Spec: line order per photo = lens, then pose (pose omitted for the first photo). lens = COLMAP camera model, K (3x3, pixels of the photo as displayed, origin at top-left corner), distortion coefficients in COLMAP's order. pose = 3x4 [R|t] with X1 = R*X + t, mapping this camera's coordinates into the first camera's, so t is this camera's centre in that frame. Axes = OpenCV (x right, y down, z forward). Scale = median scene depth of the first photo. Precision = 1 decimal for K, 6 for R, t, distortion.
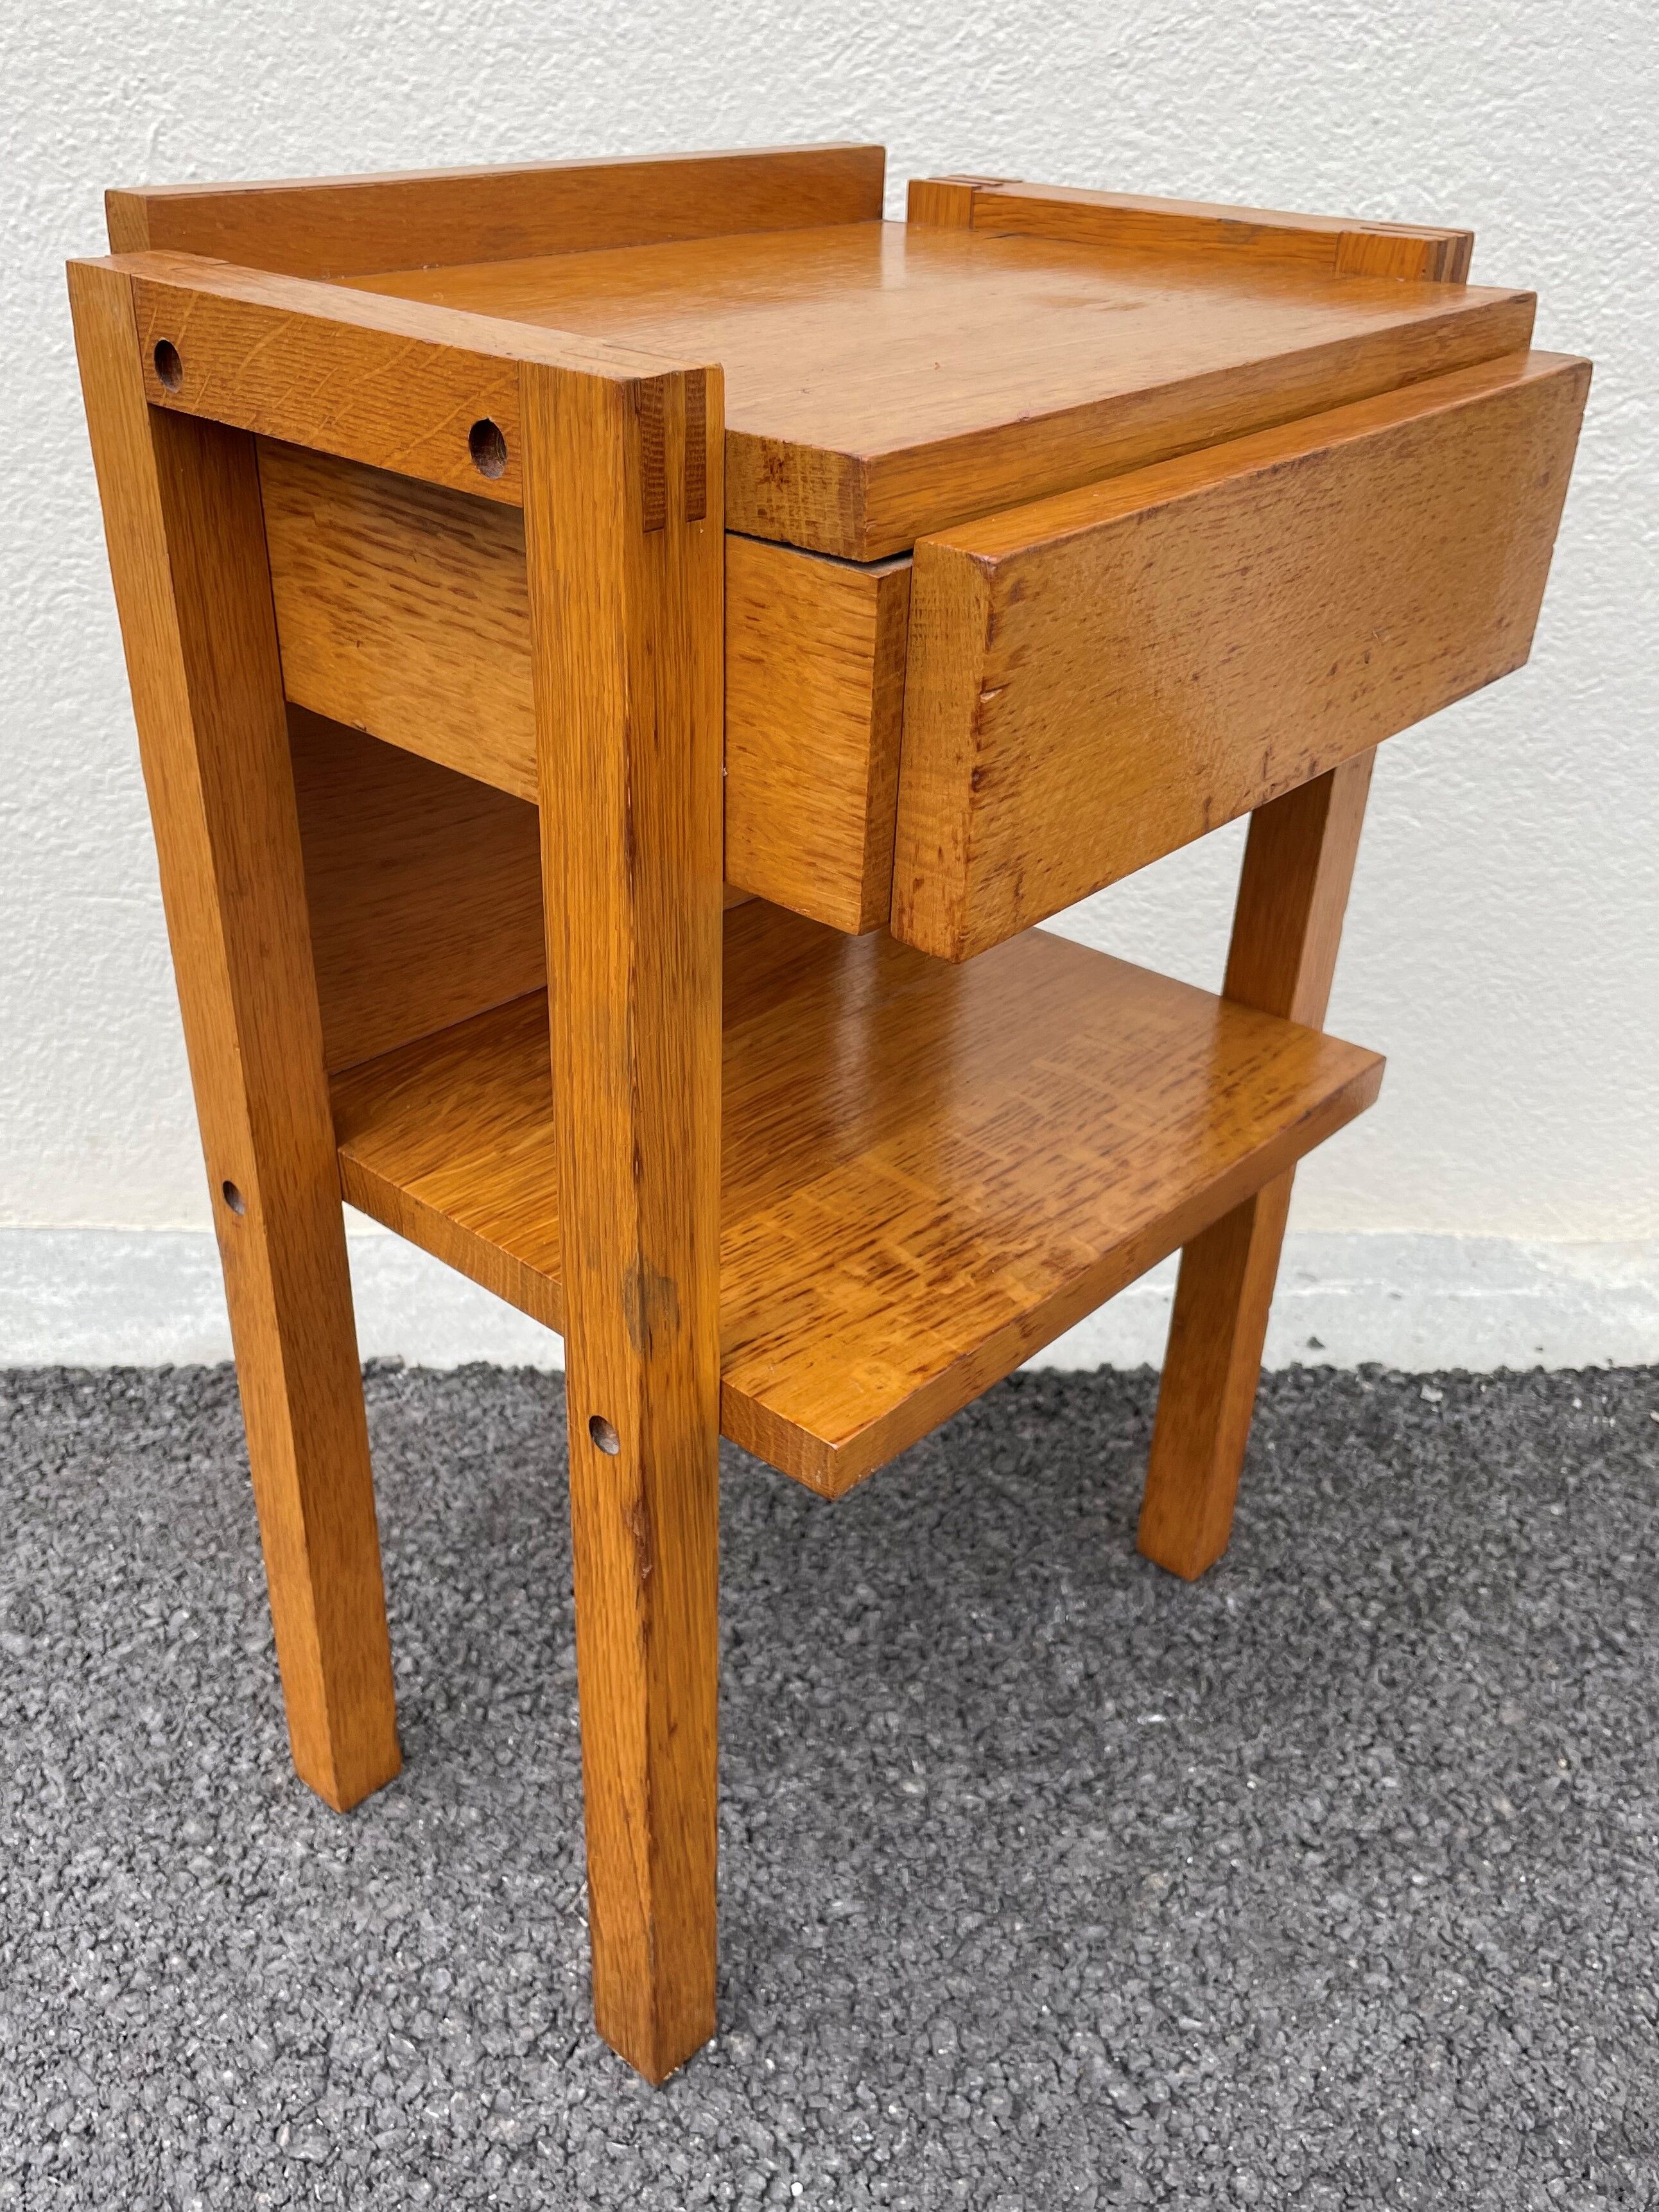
lens RADIAL K [[1984.8, 0, 788.1], [0, 1984.8, 1139.7], [0, 0, 1]] dist [0.075274, -0.110062]
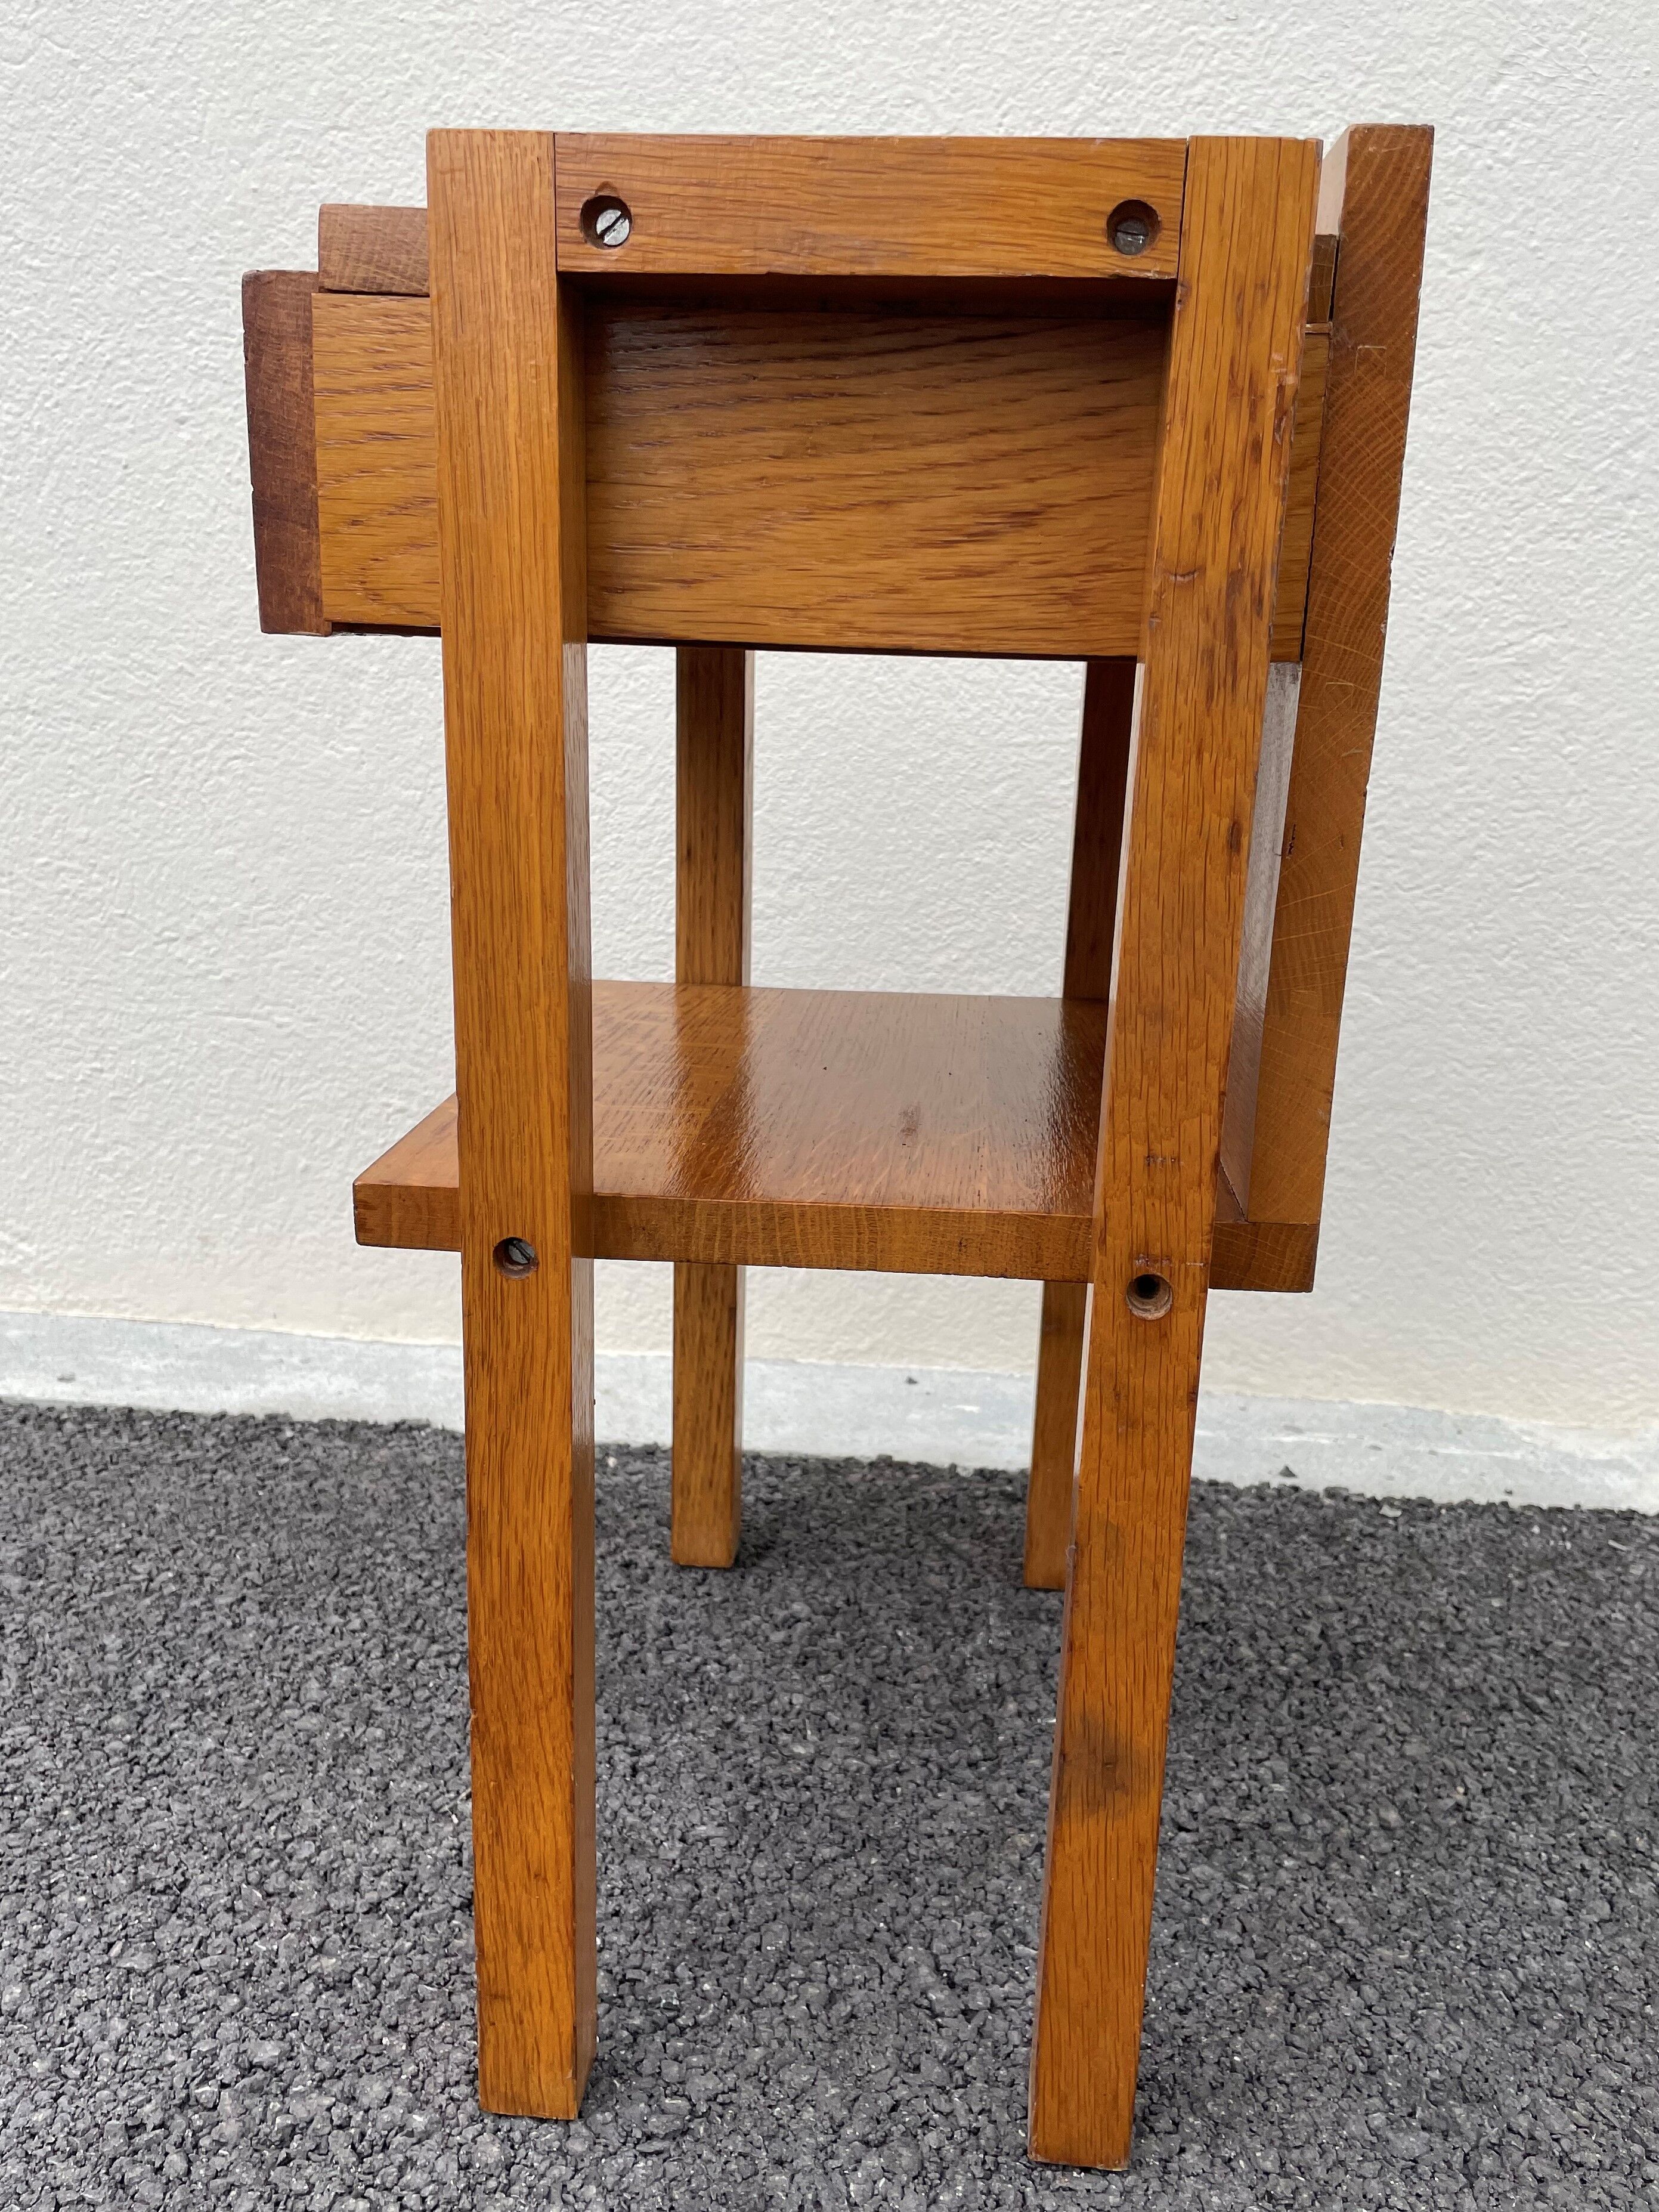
lens RADIAL K [[1838.0, 0, 834.2], [0, 1838.0, 1108.7], [0, 0, 1]] dist [0.078081, -0.114889]
pose [[0.993502, 0.043446, -0.105192, 0.159044], [-0.070241, 0.961309, -0.266366, 0.251071], [0.089549, 0.272024, 0.958115, 0.001119]]
